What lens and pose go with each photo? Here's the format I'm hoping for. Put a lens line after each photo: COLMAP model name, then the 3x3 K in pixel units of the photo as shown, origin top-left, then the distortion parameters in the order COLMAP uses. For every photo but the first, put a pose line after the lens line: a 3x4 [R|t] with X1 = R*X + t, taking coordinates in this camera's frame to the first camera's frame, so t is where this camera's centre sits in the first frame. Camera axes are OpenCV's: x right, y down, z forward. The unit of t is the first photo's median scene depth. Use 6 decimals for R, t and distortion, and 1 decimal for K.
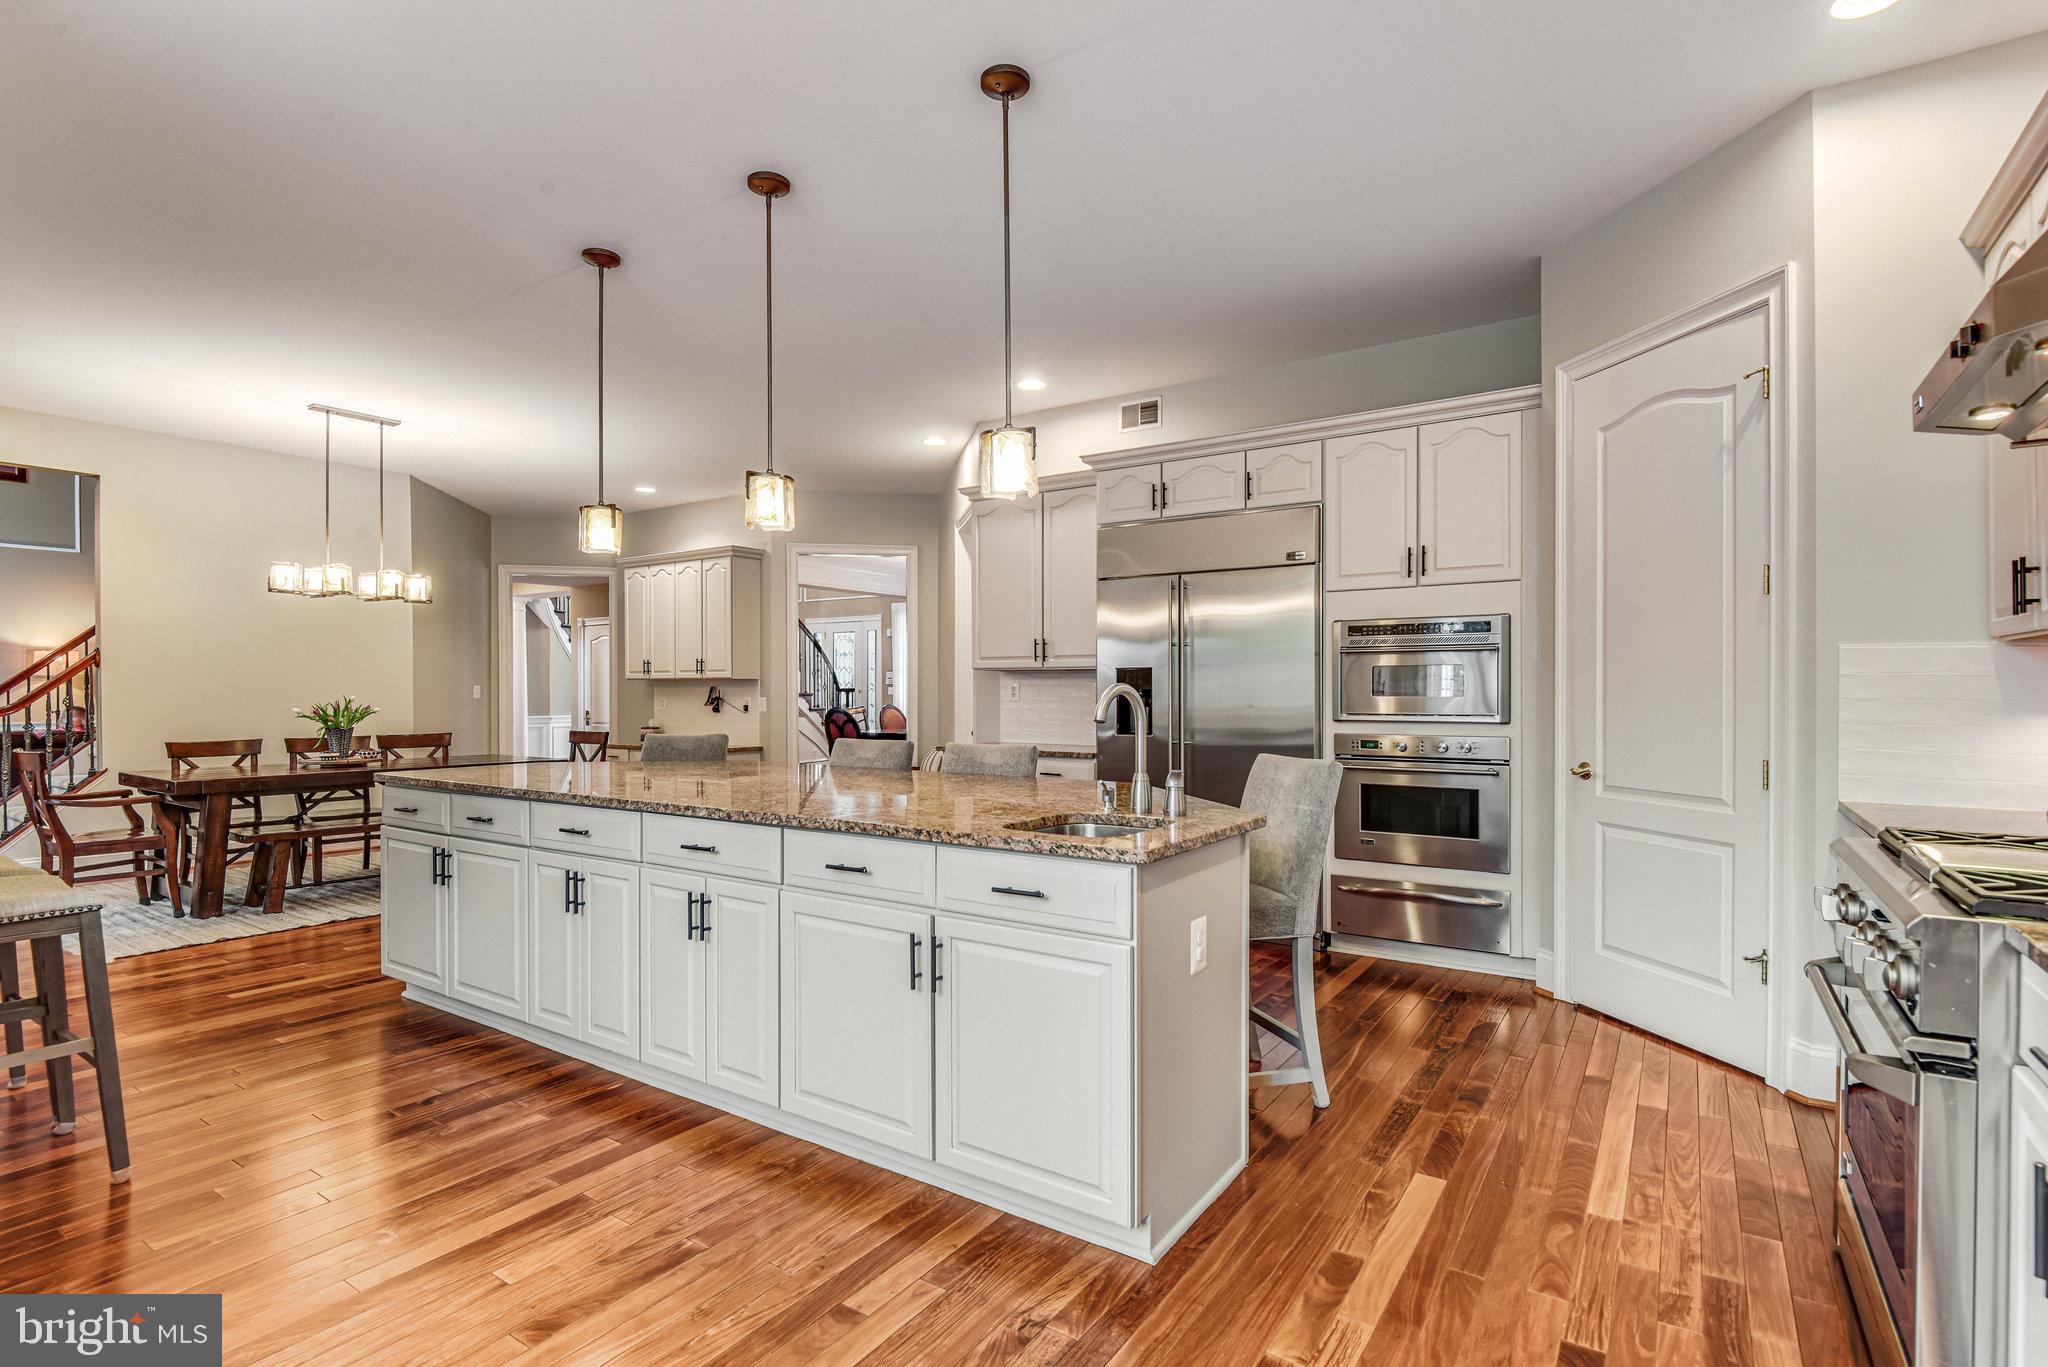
lens RADIAL K [[993.9, 0, 1042.4], [0, 993.9, 696.2], [0, 0, 1]] dist [-0.001699, -0.005794]
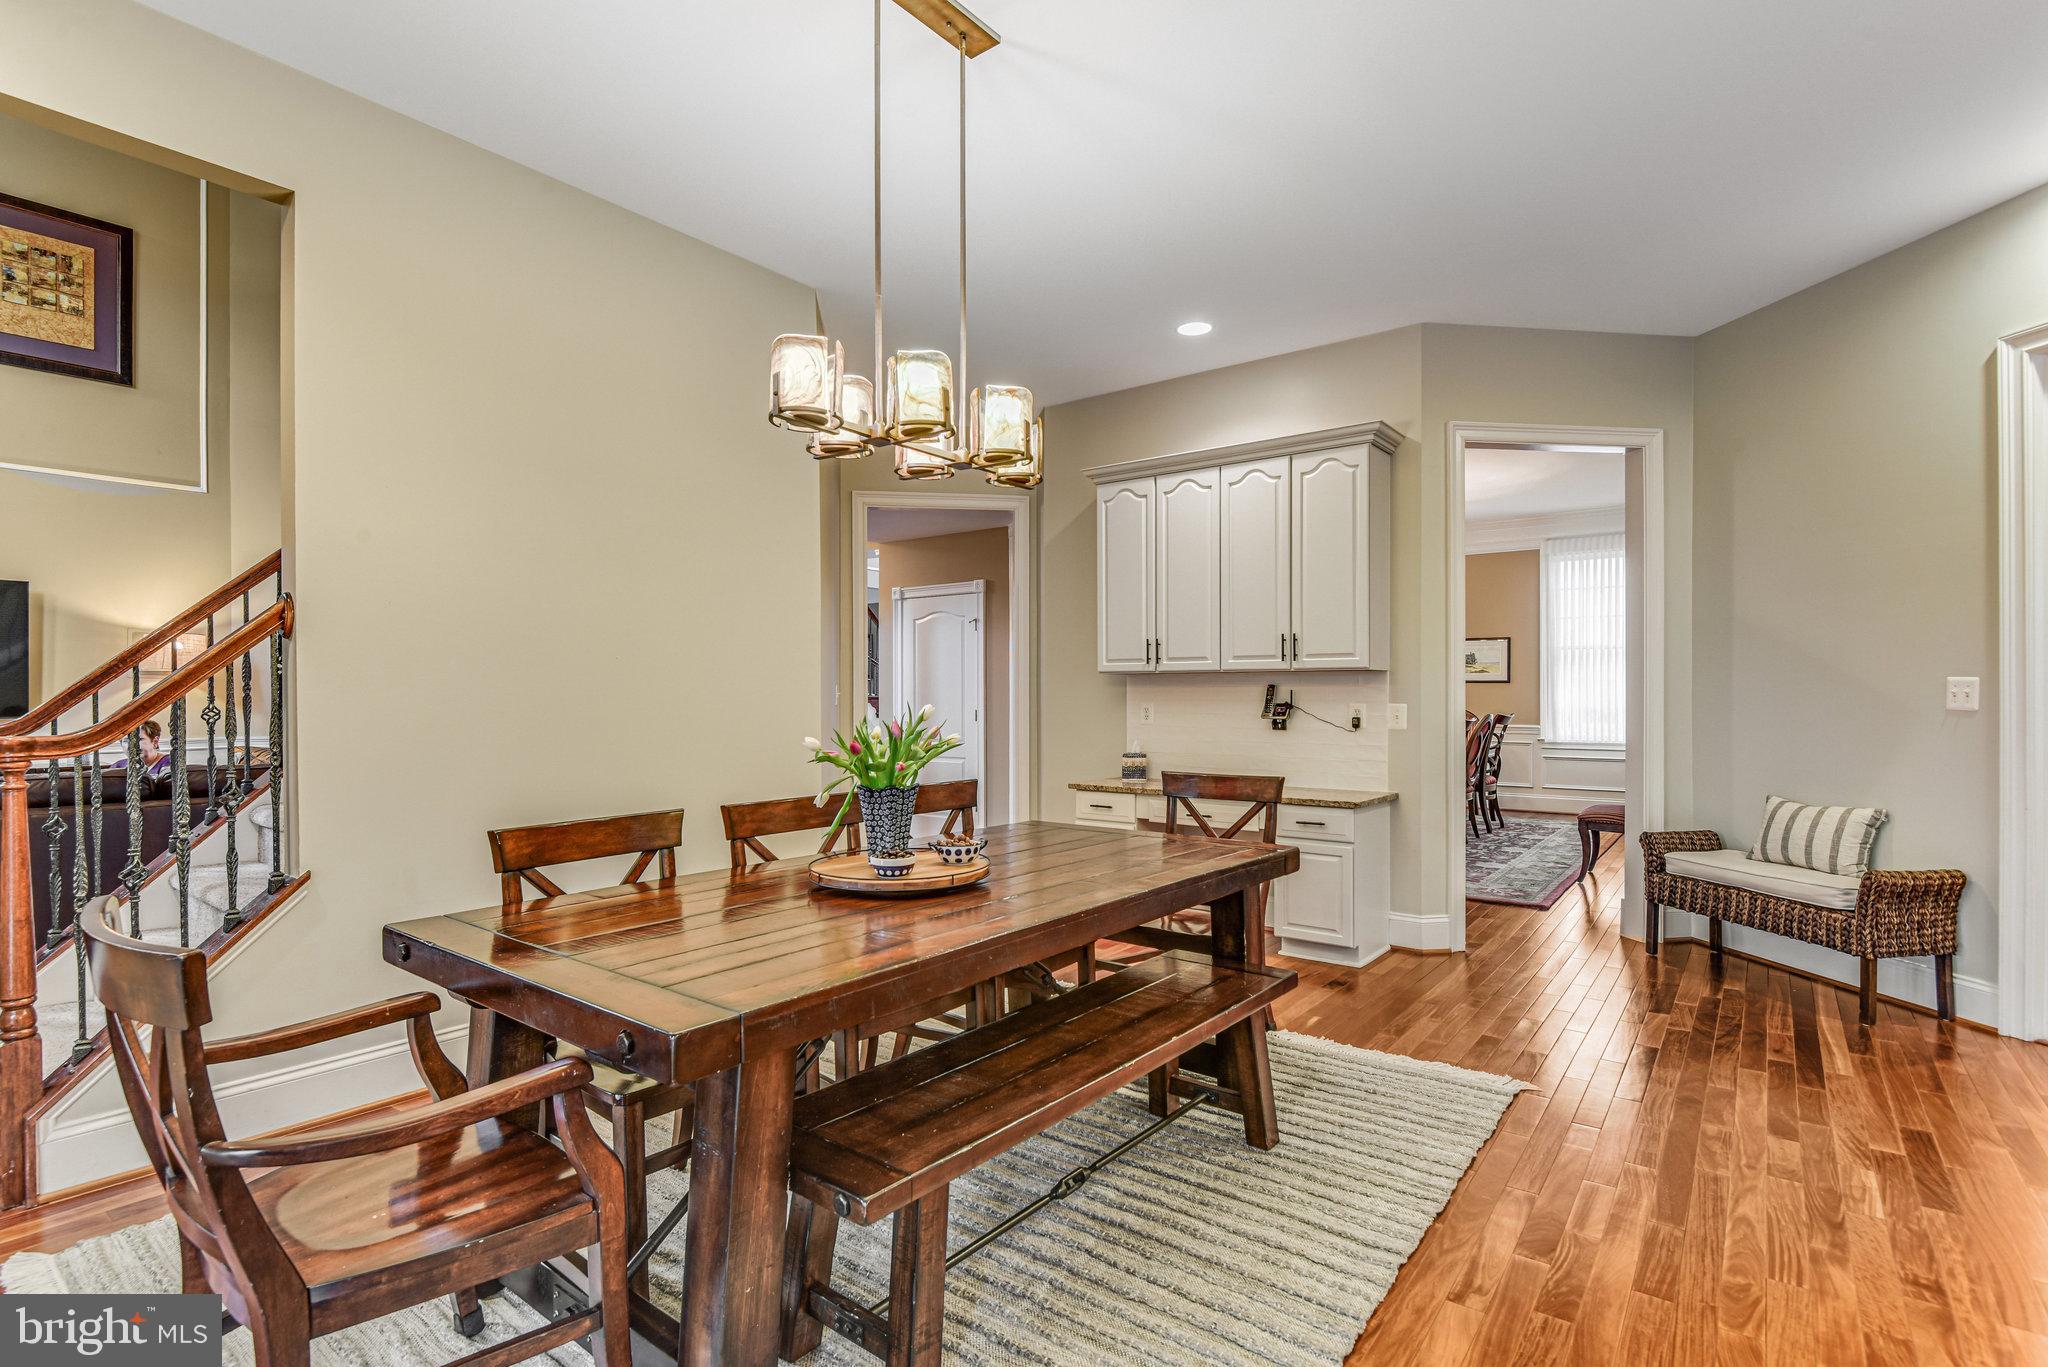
lens RADIAL K [[993.9, 0, 1028.6], [0, 993.9, 689.2], [0, 0, 1]] dist [-0.001699, -0.005794]
pose [[0.998064, -0.003044, -0.062115, -0.590165], [0.002312, 0.999927, -0.011860, -0.001011], [0.062146, 0.011693, 0.997999, 0.571034]]
